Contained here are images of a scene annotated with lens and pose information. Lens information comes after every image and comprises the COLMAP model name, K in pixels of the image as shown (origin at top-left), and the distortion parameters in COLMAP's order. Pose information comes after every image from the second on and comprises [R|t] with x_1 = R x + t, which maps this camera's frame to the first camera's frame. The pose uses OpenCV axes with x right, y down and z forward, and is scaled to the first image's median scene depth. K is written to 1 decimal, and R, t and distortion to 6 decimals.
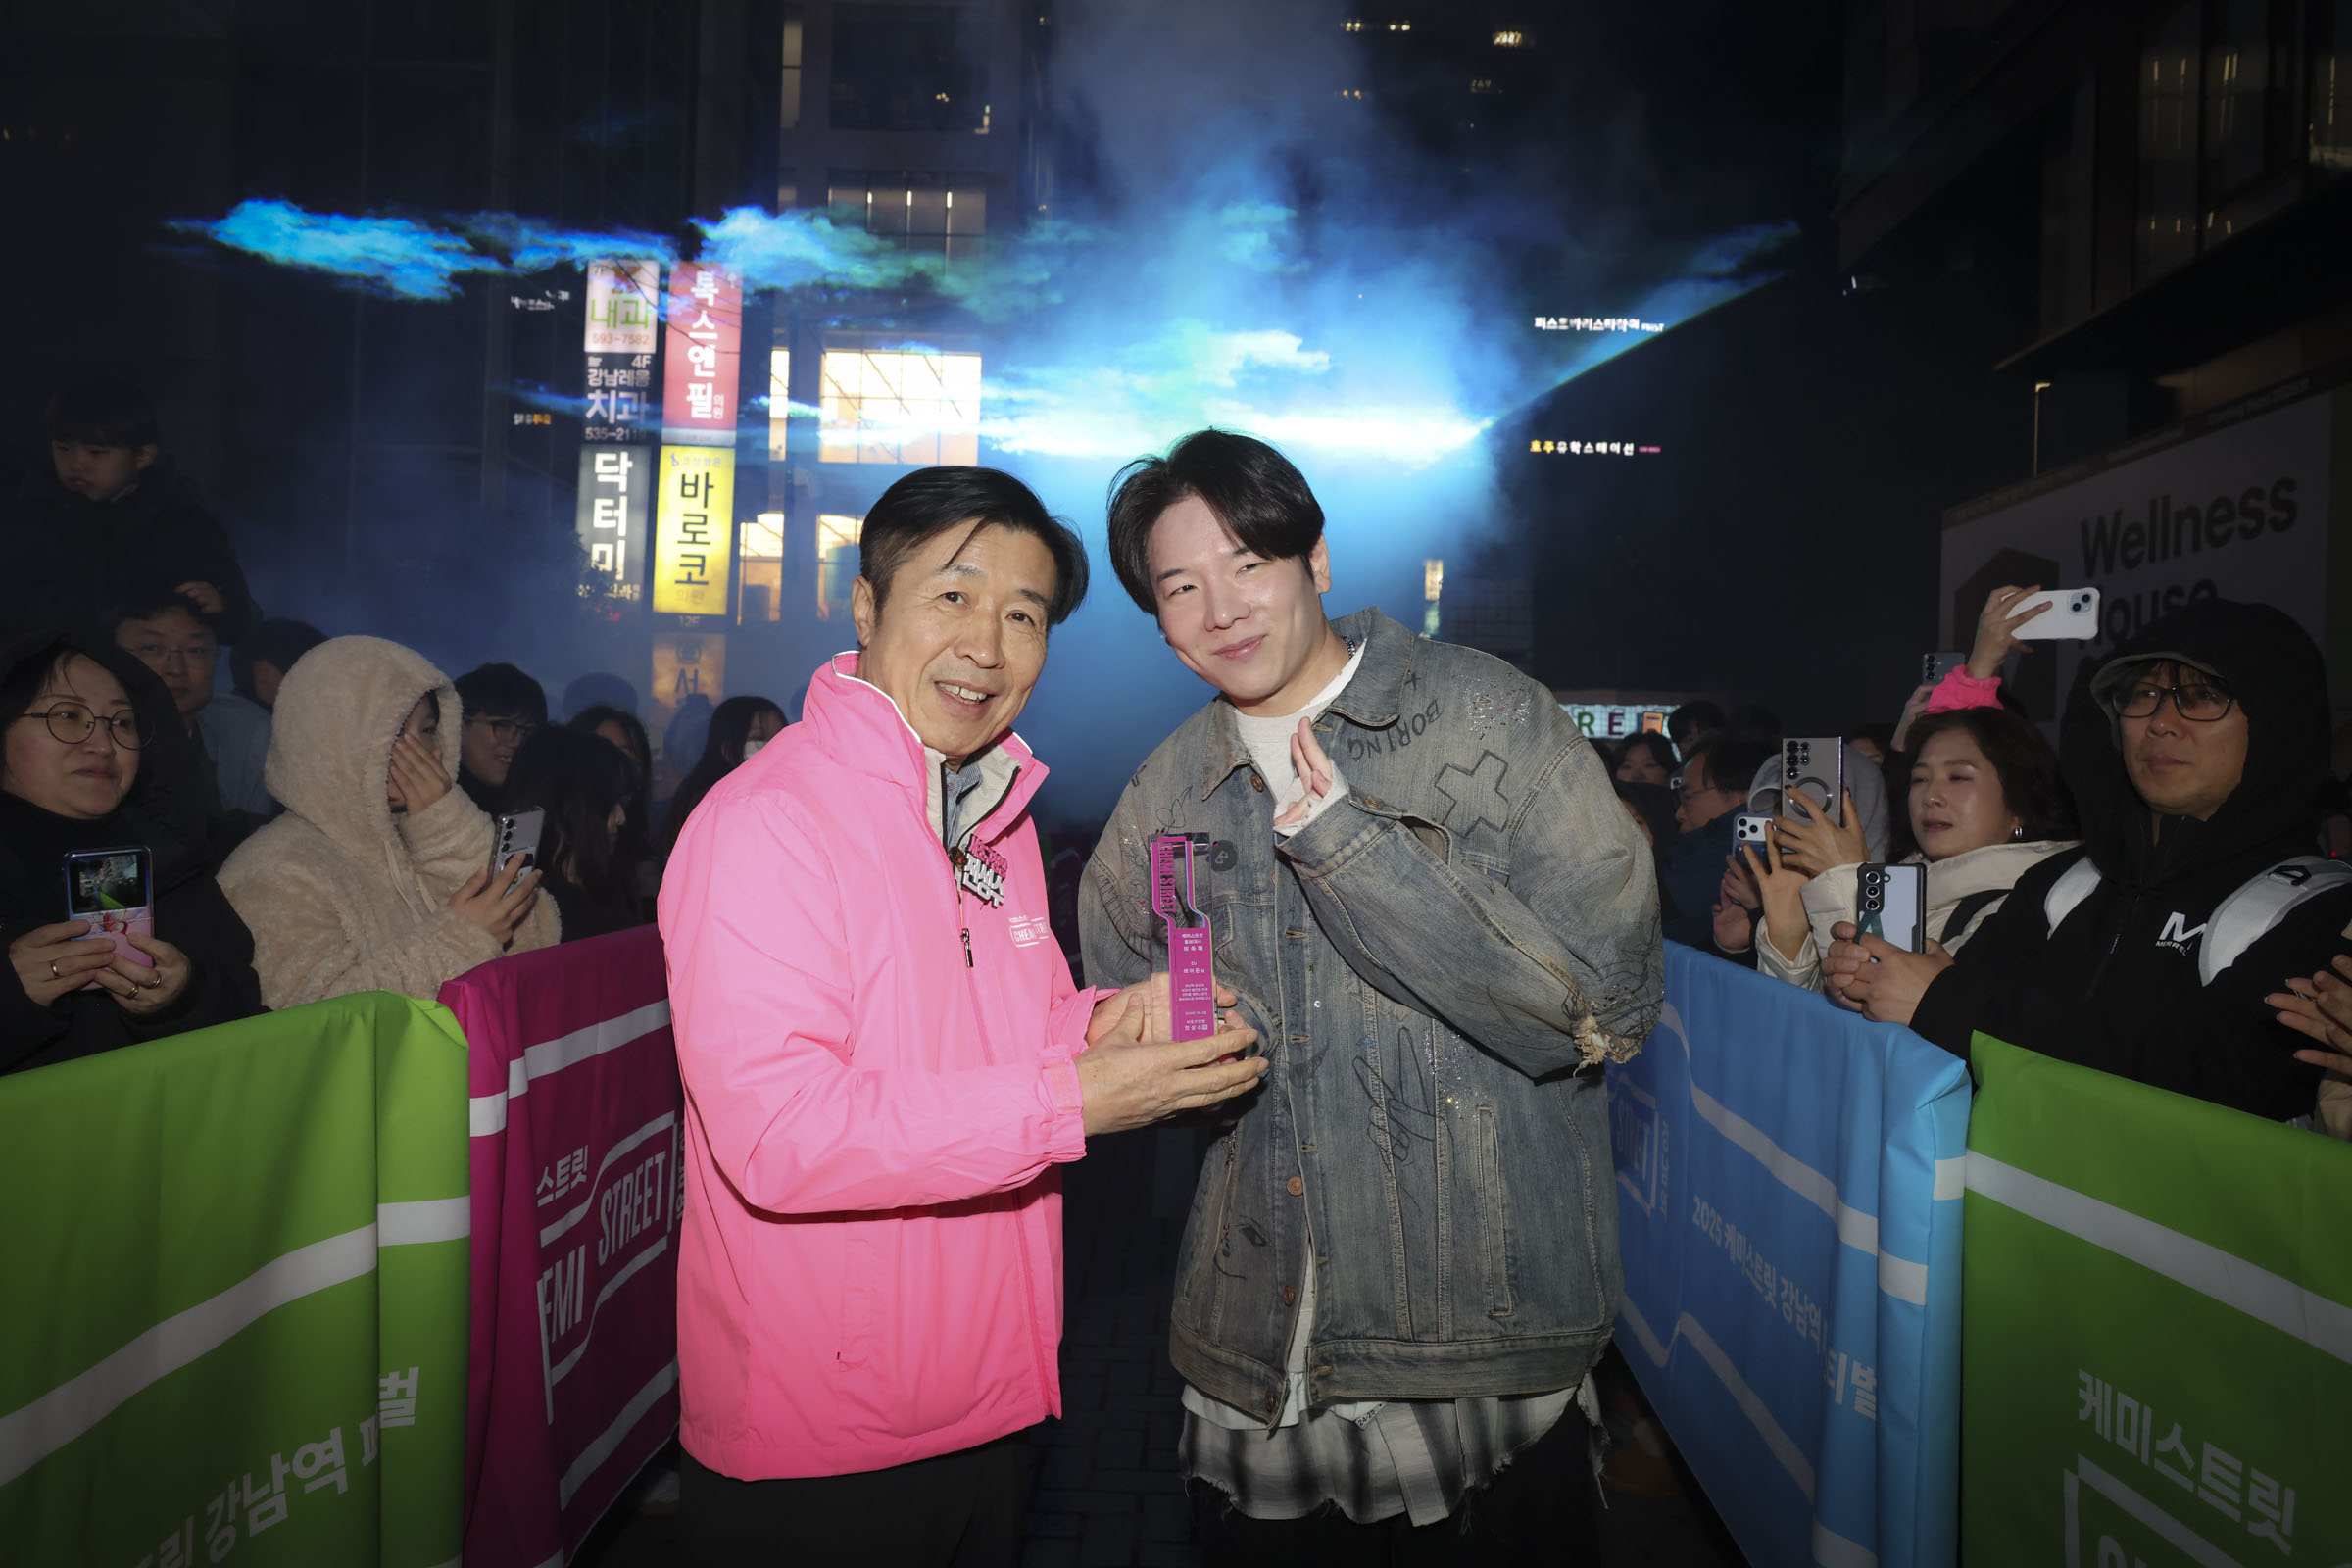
lens RADIAL K [[1697.1, 0, 1193.8], [0, 1697.1, 783.8], [0, 0, 1]] dist [-0.016074, 0.006111]
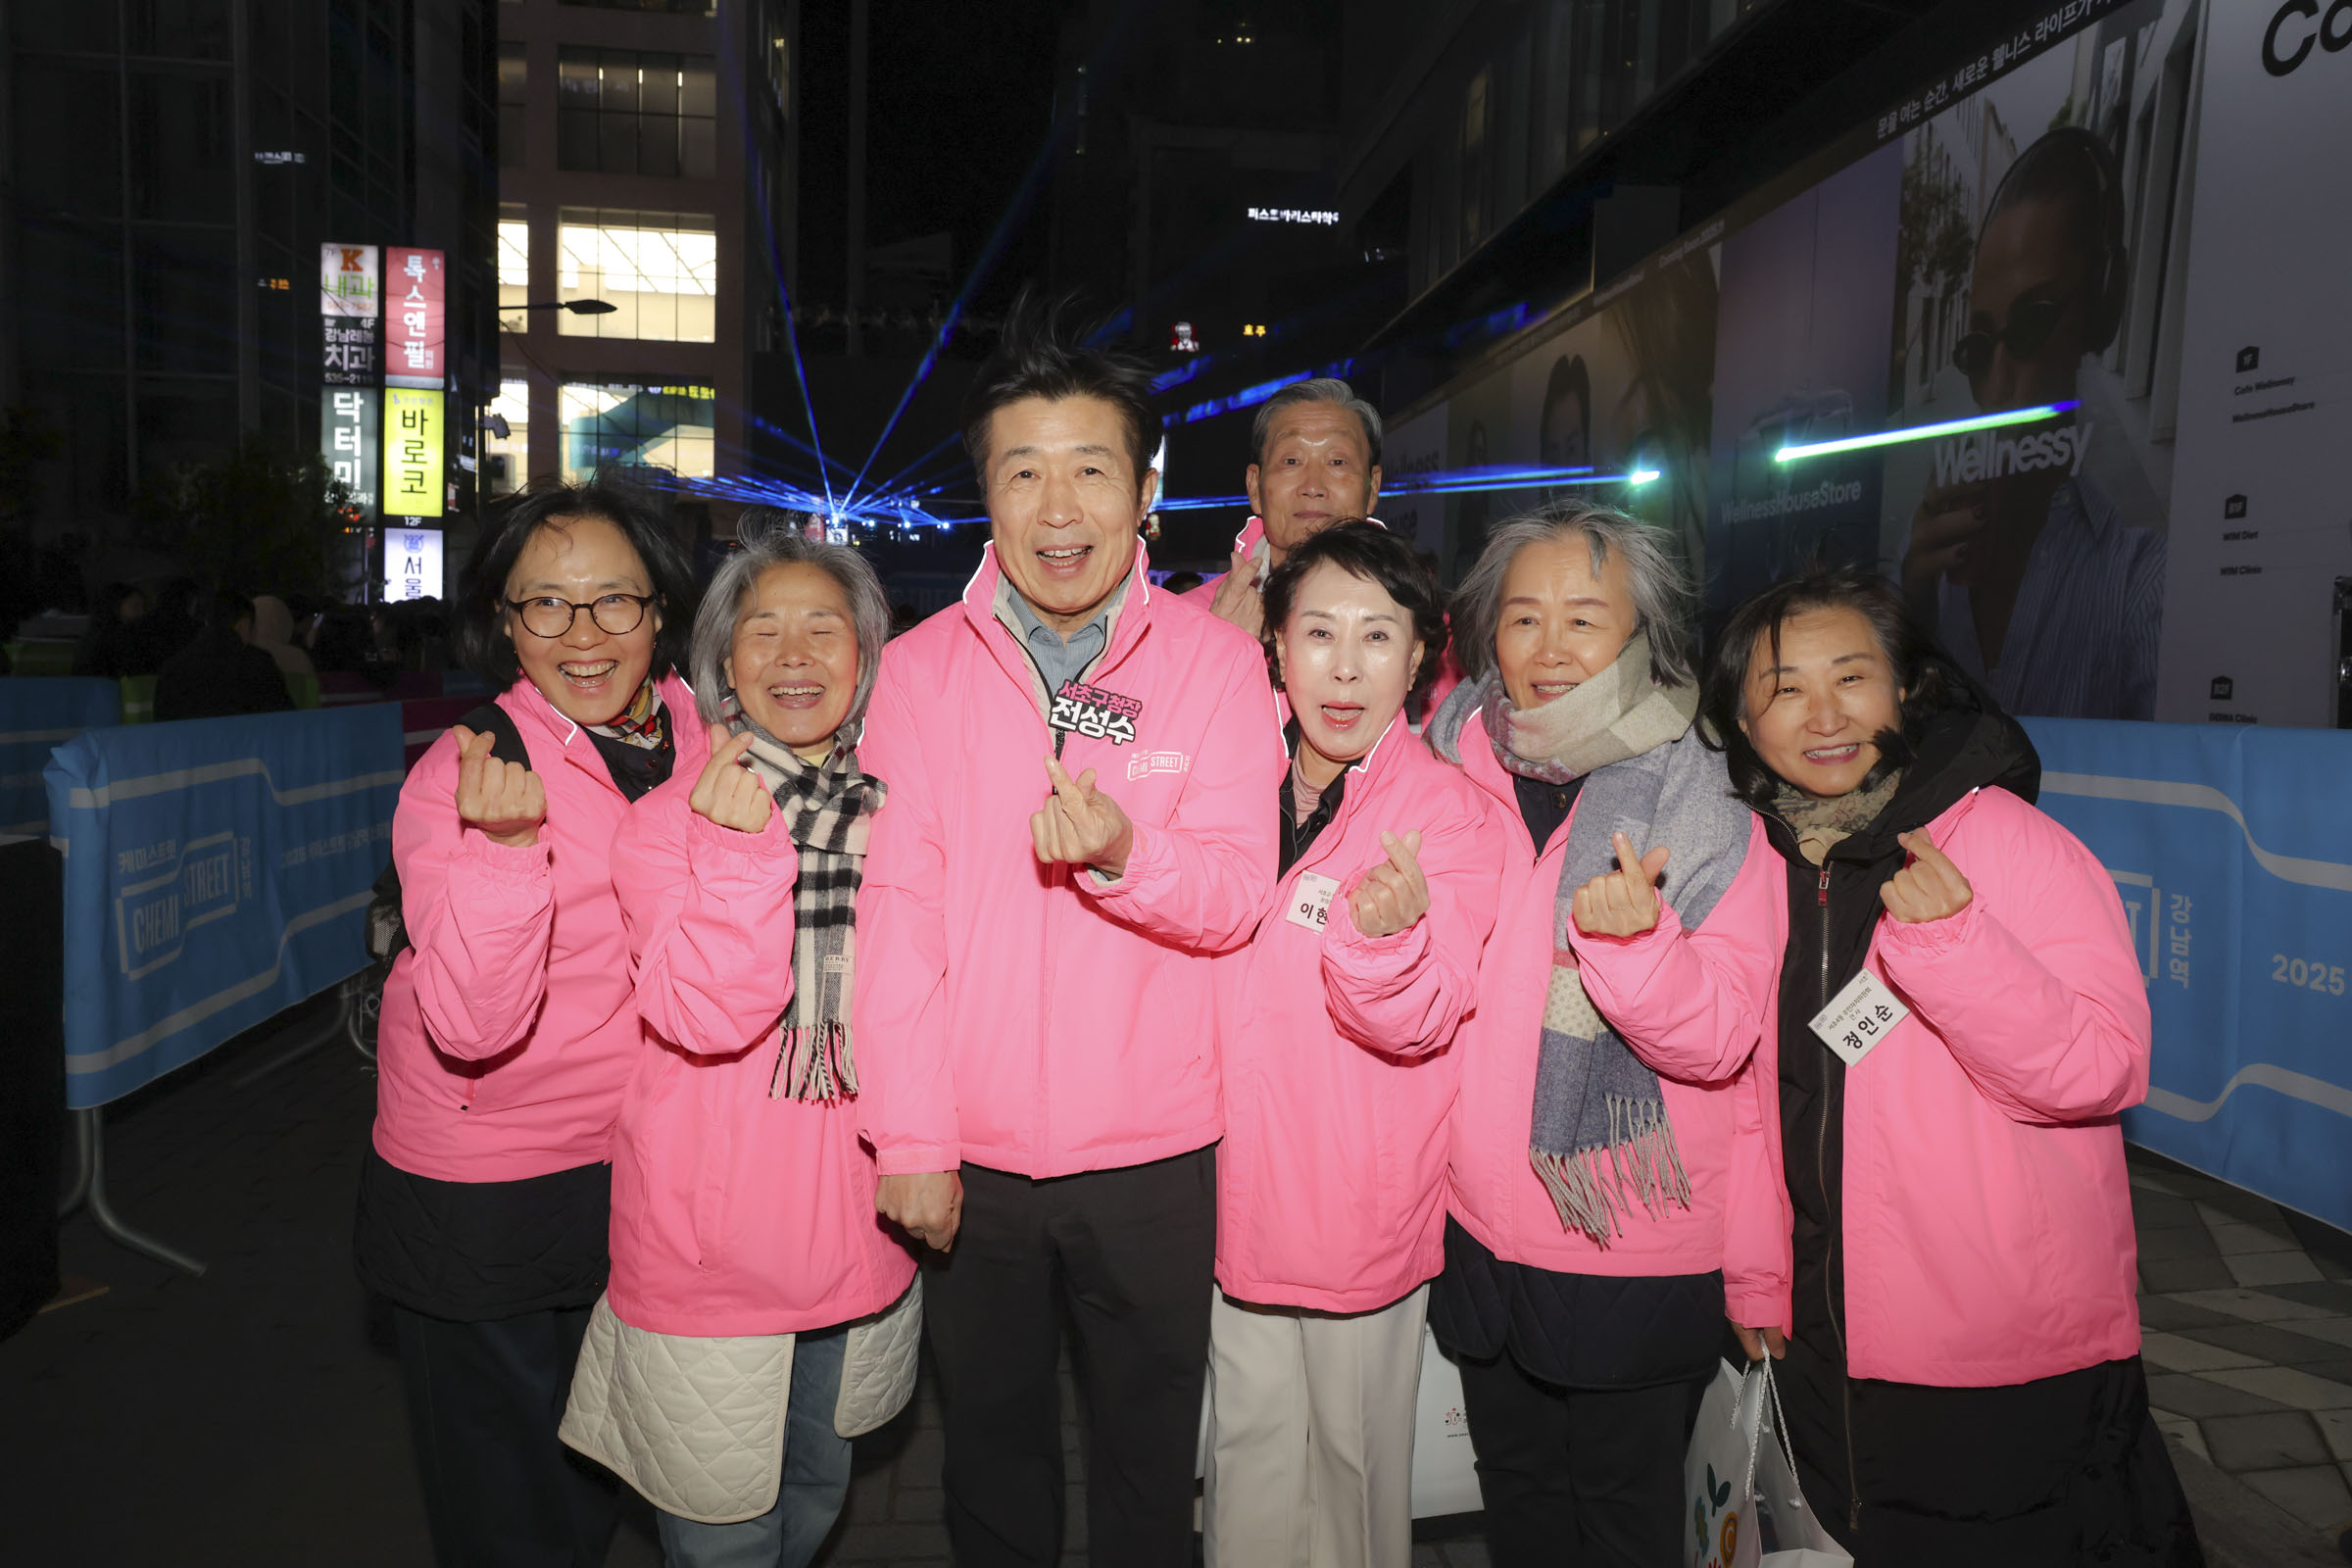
lens RADIAL K [[1591.5, 0, 1172.7], [0, 1591.5, 785.7], [0, 0, 1]] dist [-0.001929, 0.005791]
pose [[0.990617, -0.010343, 0.136275, 0.129846], [-0.002173, 0.995814, 0.091377, -0.002142], [-0.136650, -0.090815, 0.986448, -0.362467]]
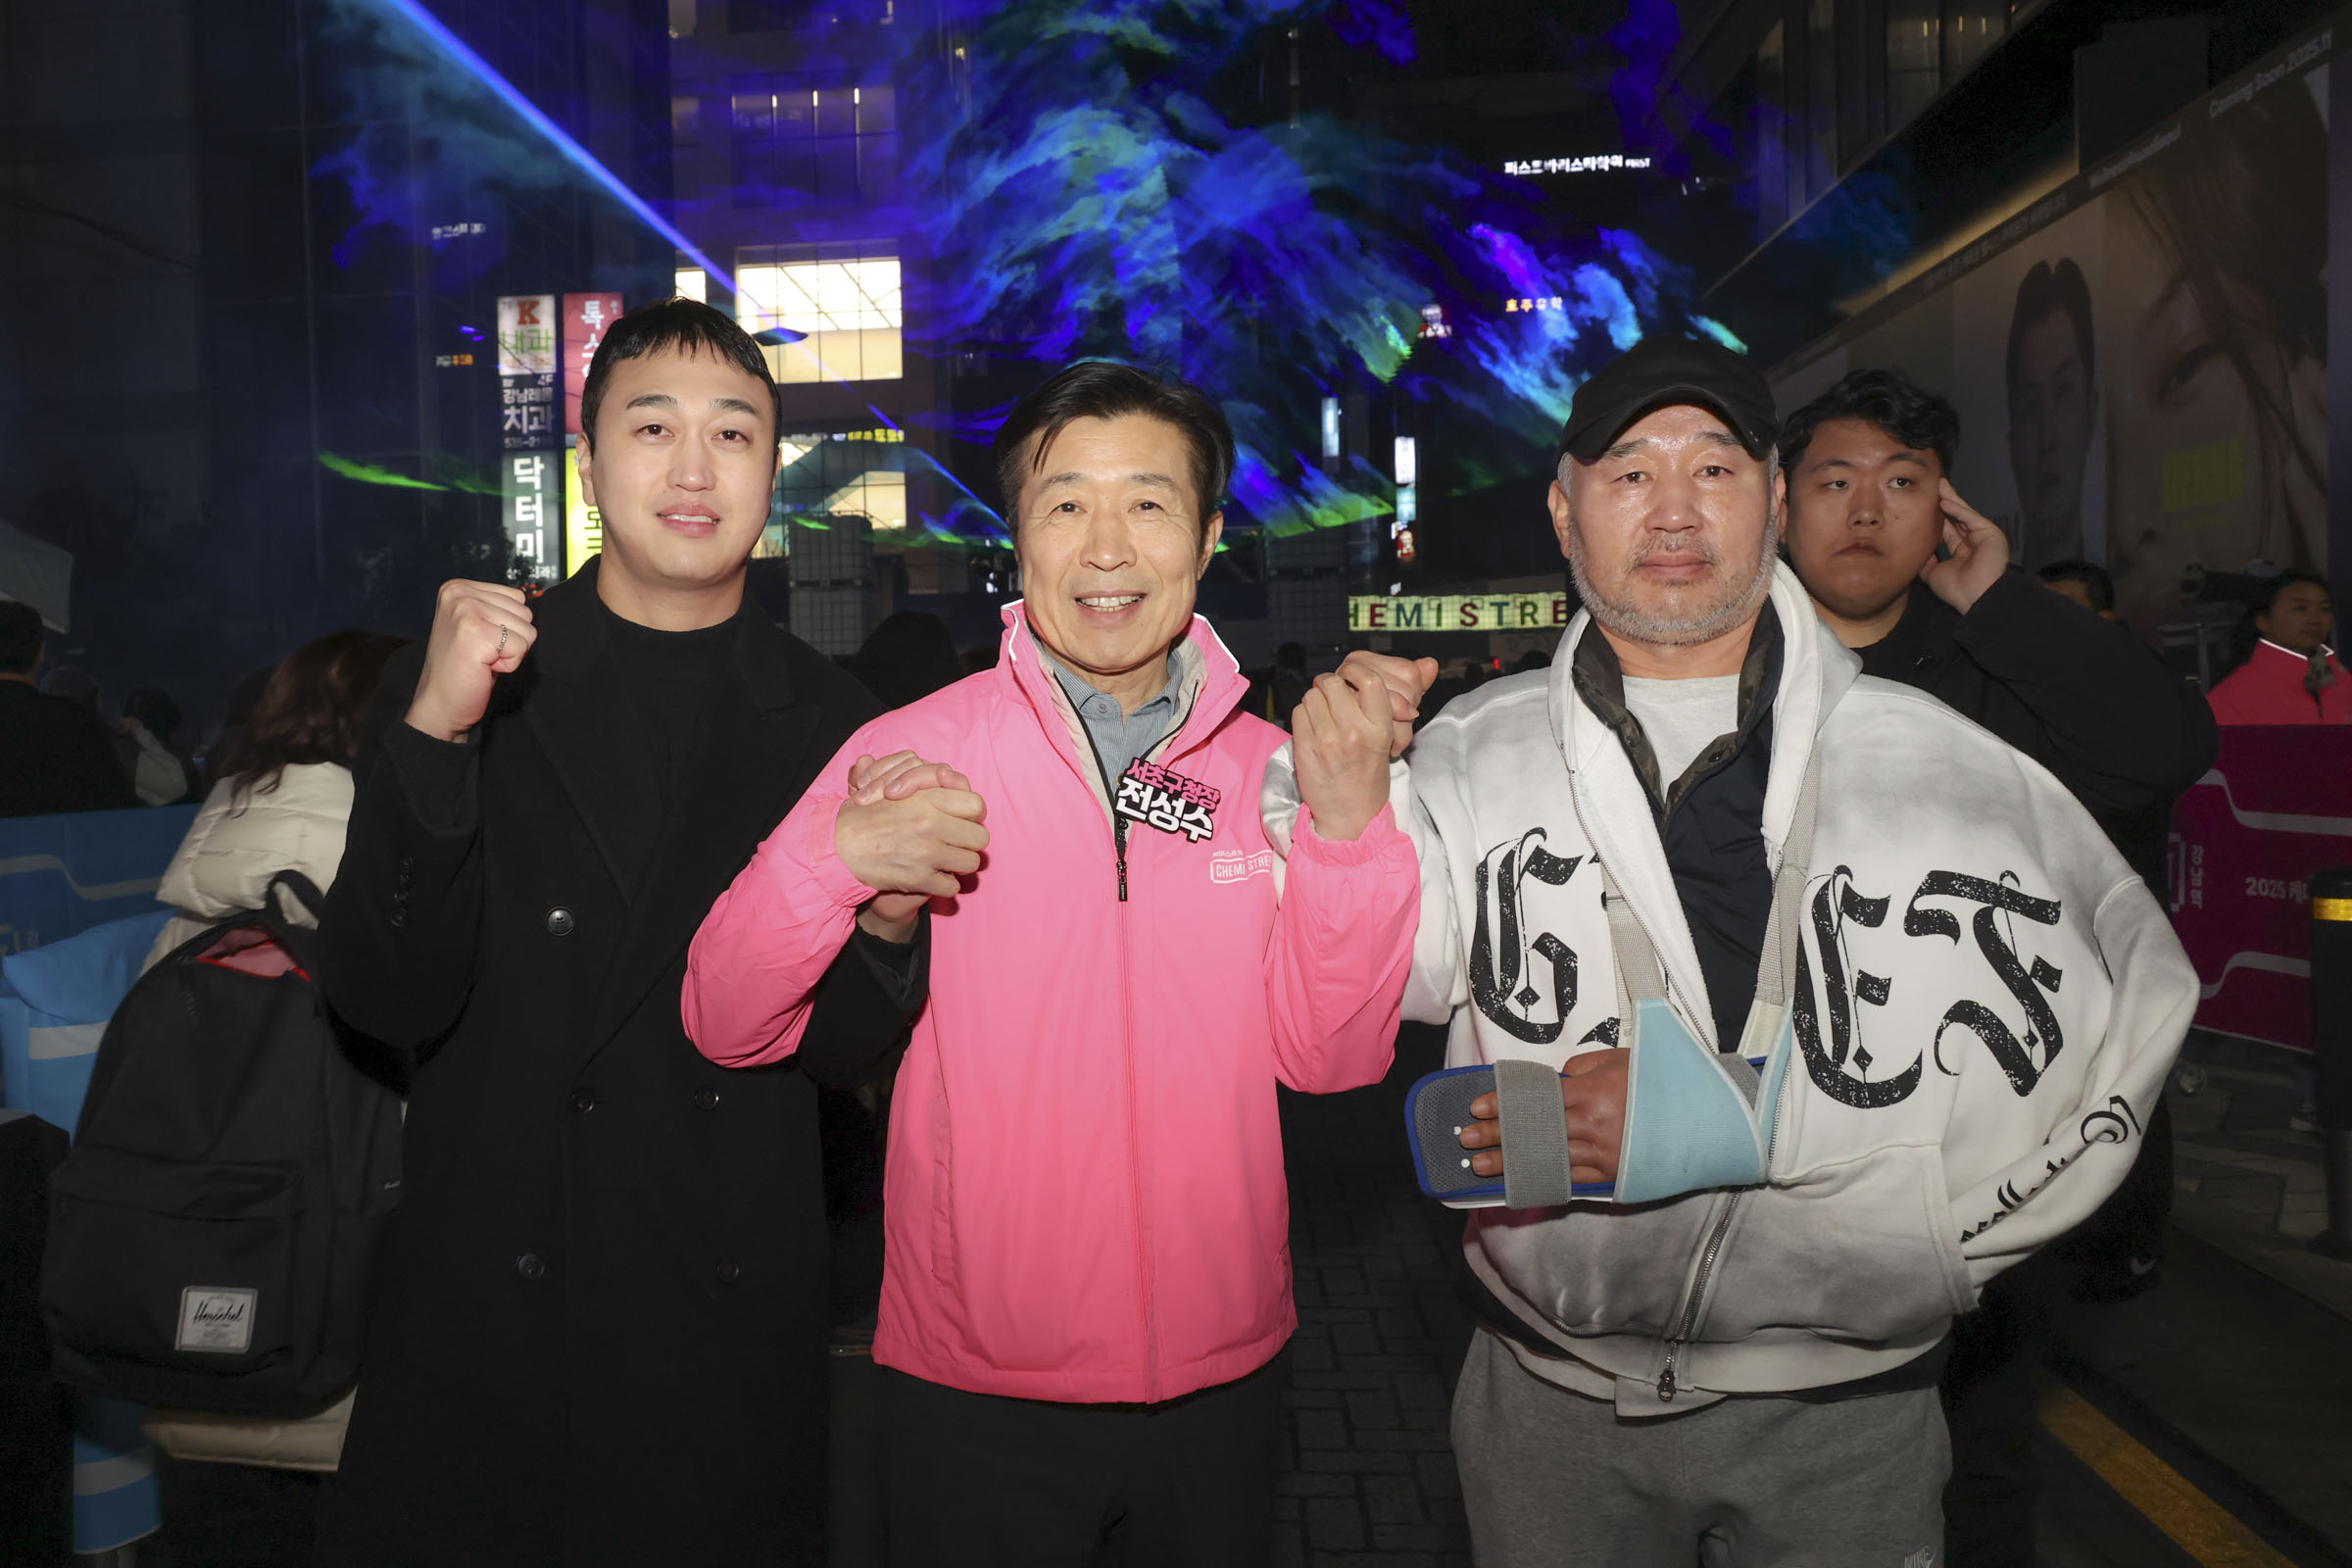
lens RADIAL K [[1817.6, 0, 995.5], [0, 1817.6, 808.7], [0, 0, 1]] dist [-0.014873, 0.015258]
pose [[0.994316, -0.045885, -0.096073, 0.105080], [0.051724, 0.996906, 0.059189, -0.003958], [0.093060, -0.063822, 0.993613, -0.281156]]
